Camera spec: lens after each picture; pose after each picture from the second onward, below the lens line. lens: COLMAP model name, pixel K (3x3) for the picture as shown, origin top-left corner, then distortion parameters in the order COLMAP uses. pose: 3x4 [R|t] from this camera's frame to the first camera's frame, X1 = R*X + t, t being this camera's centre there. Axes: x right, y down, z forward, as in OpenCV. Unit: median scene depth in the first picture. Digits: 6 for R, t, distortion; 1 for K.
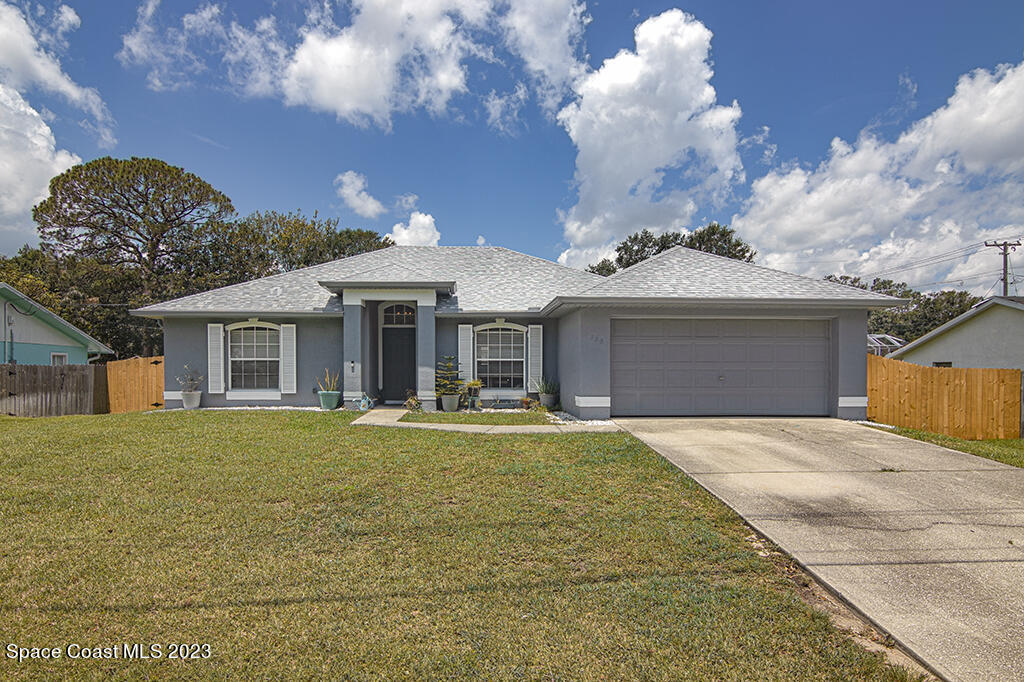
lens RADIAL K [[616.2, 0, 500.6], [0, 616.2, 369.5], [0, 0, 1]] dist [-0.004974, -0.001448]
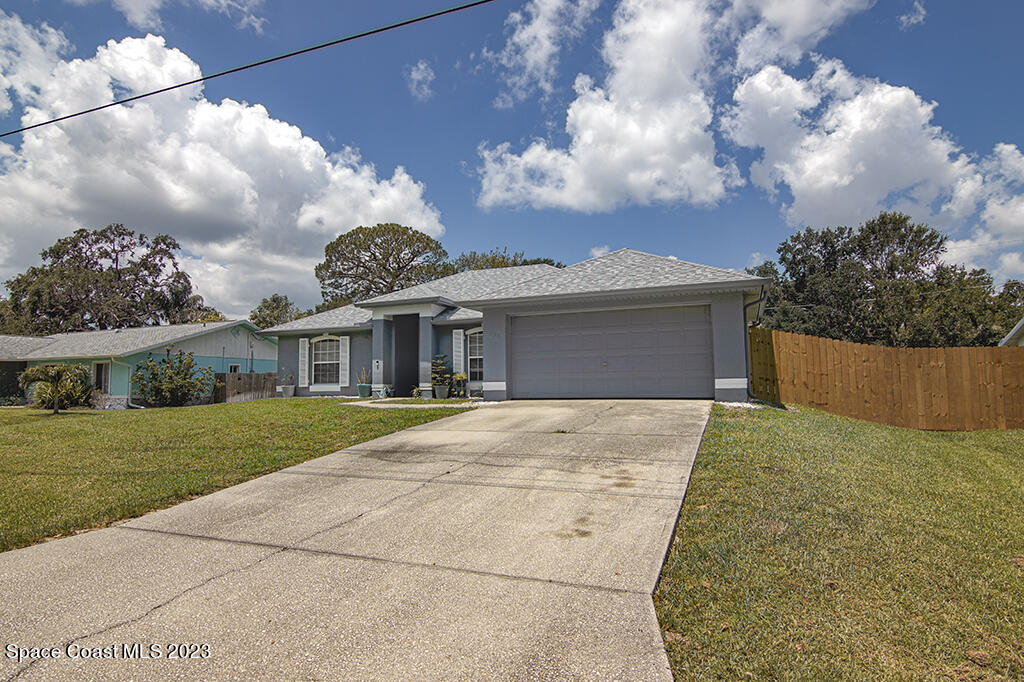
lens RADIAL K [[574.3, 0, 515.7], [0, 574.3, 340.6], [0, 0, 1]] dist [0.000767, -0.000372]
pose [[0.906020, -0.045982, -0.420731, 0.544363], [0.014217, 0.996826, -0.078329, 0.042582], [0.422997, 0.064986, 0.903798, 0.001774]]
